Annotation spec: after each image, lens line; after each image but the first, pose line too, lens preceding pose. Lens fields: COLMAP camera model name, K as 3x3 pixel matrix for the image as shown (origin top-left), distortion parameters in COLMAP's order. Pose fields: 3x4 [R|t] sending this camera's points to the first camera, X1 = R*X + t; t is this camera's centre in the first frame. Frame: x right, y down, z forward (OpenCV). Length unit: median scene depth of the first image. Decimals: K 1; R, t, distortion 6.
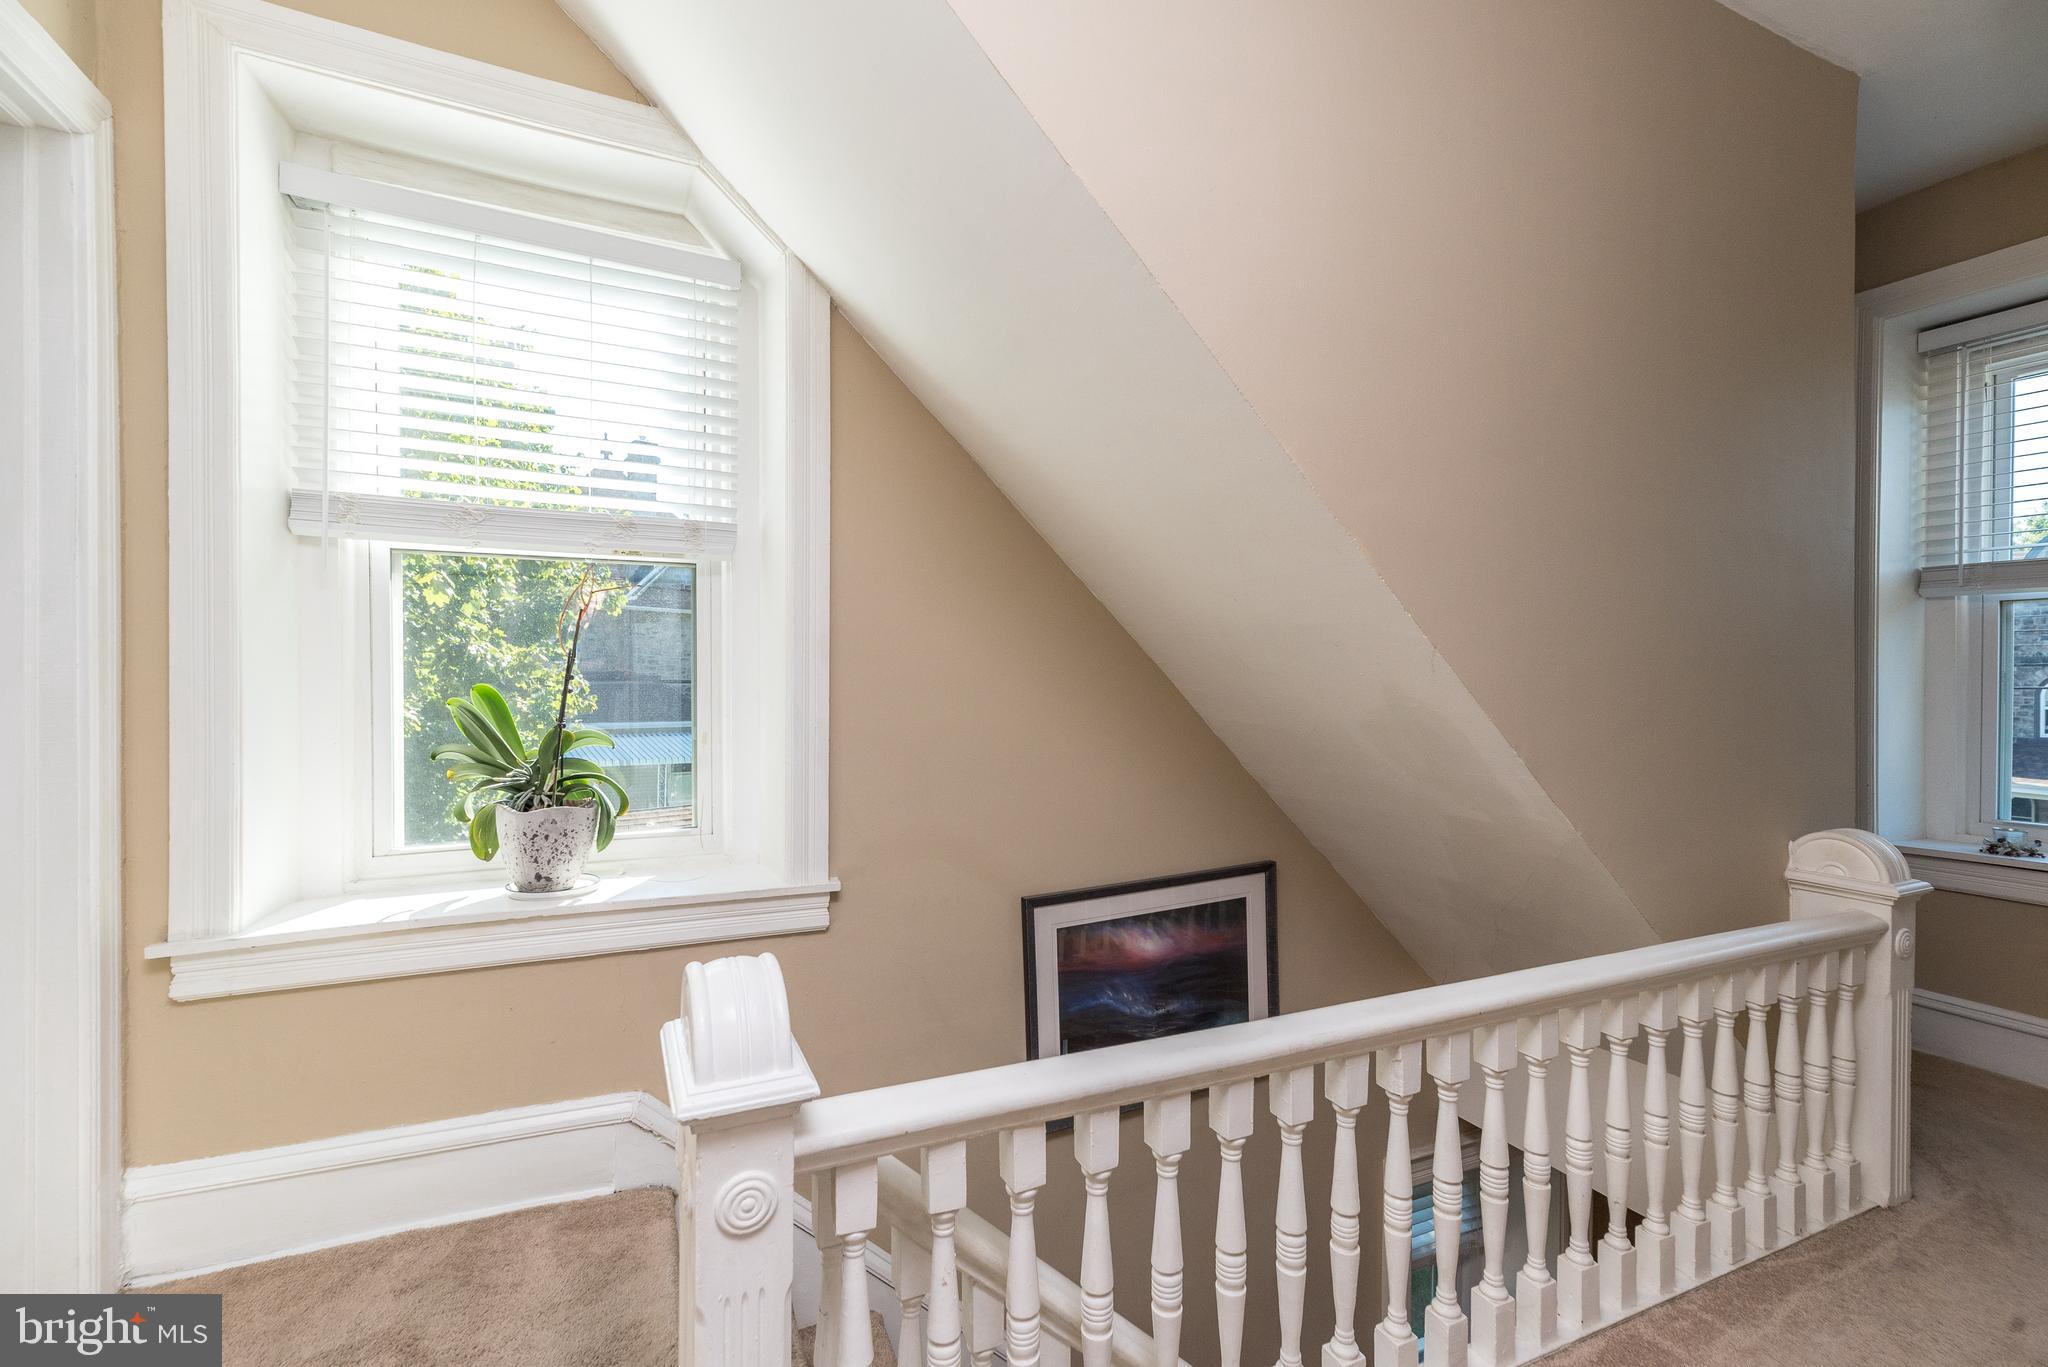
lens RADIAL K [[900.2, 0, 1023.0], [0, 900.2, 692.4], [0, 0, 1]] dist [0.000190, 0.001272]
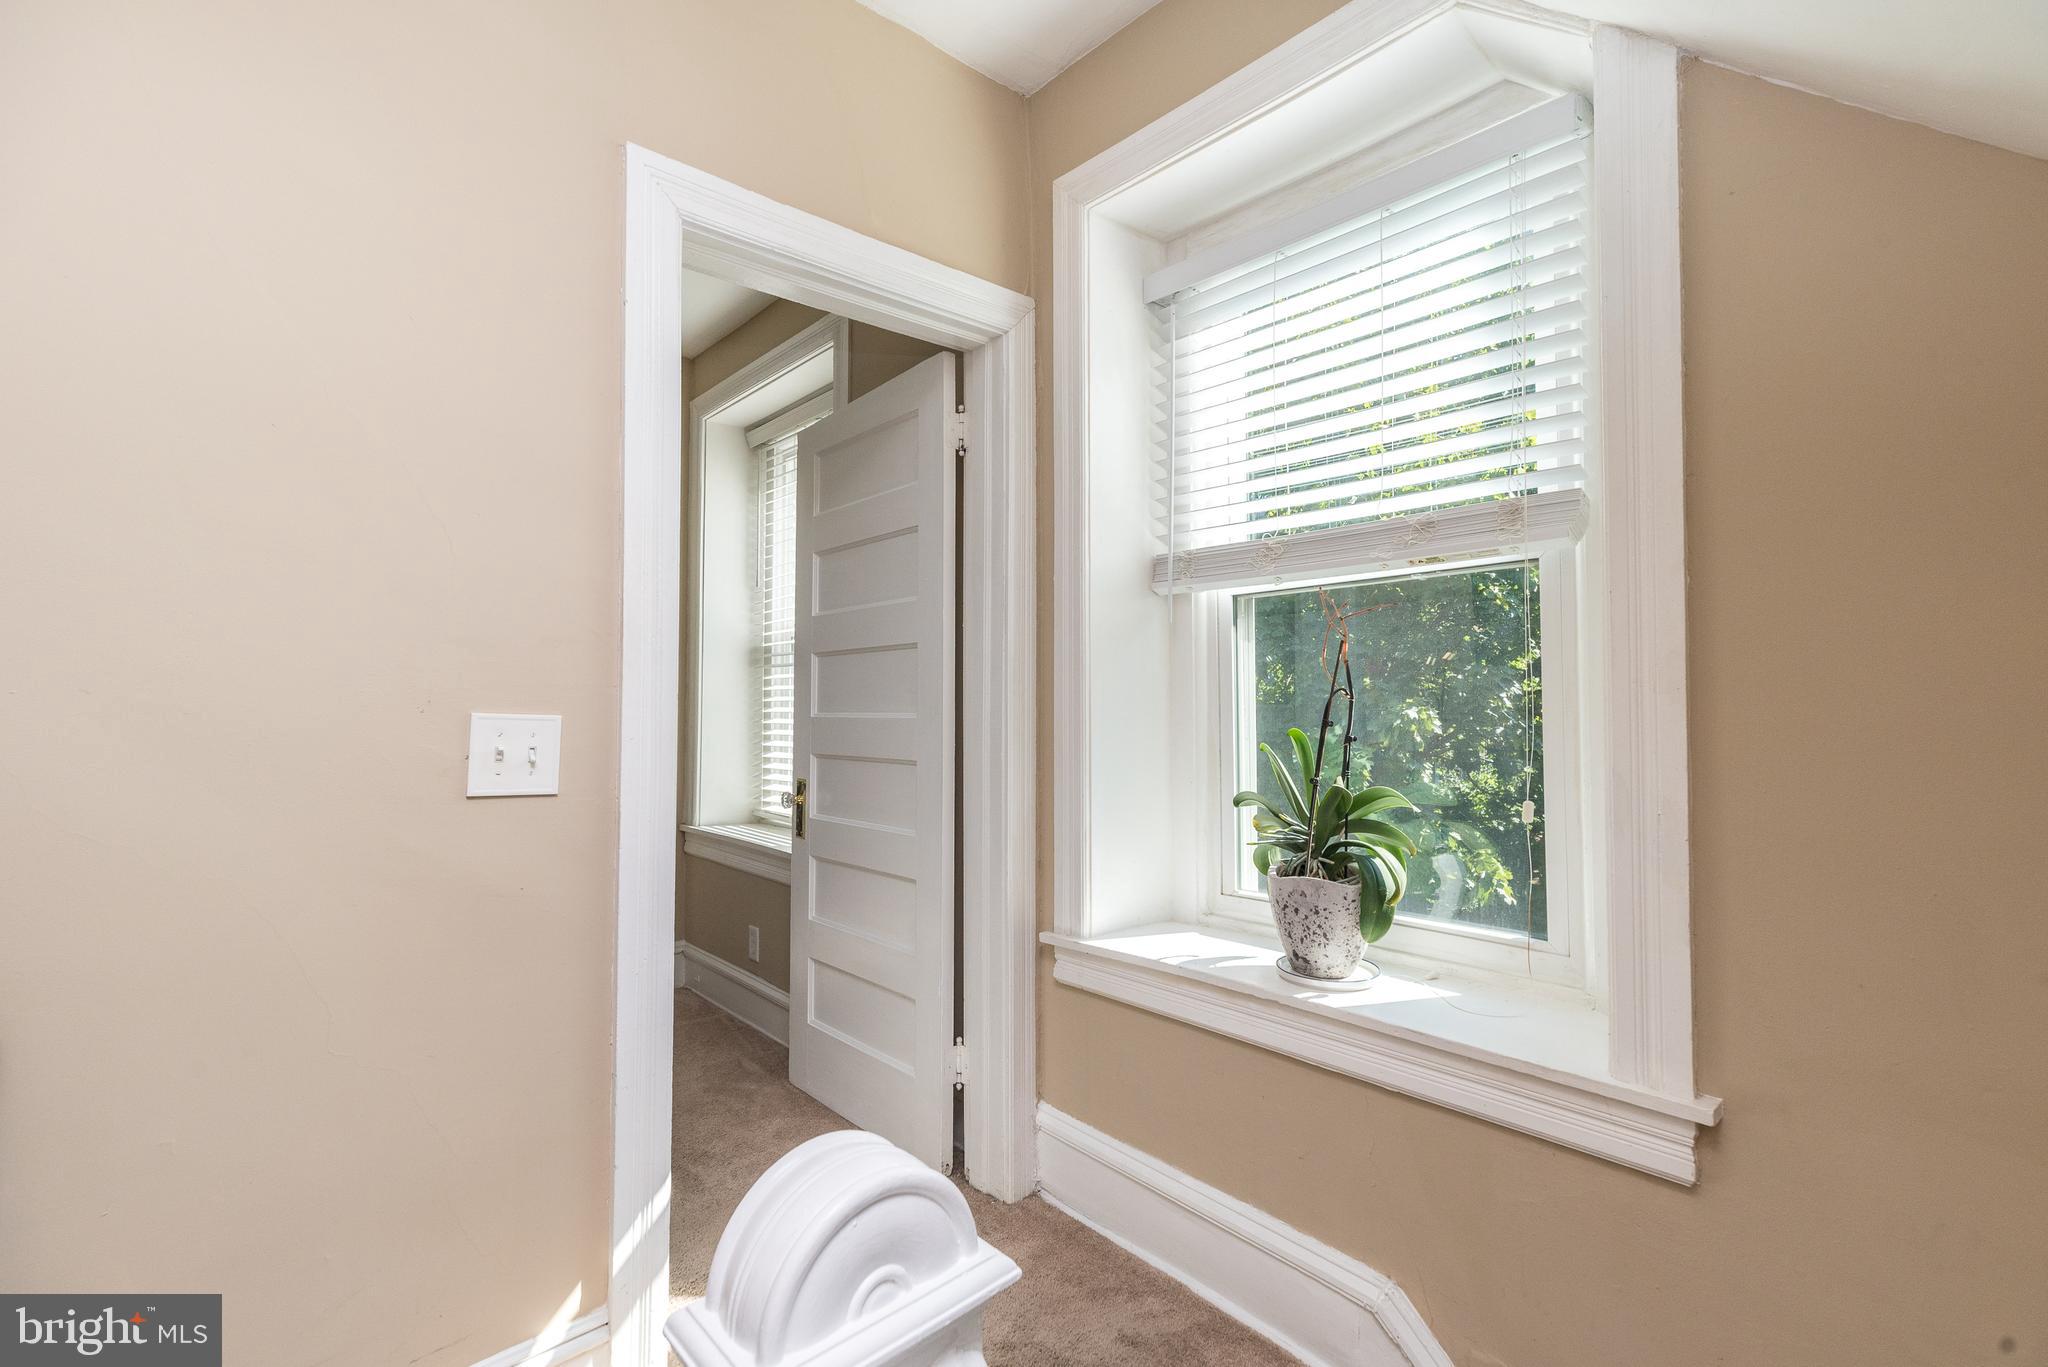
lens RADIAL K [[900.2, 0, 1021.1], [0, 900.2, 680.7], [0, 0, 1]] dist [0.000190, 0.001272]
pose [[0.288445, -0.027671, -0.957096, 0.215567], [0.003808, 0.999608, -0.027752, -0.034540], [0.957489, 0.004361, 0.288437, 0.491836]]
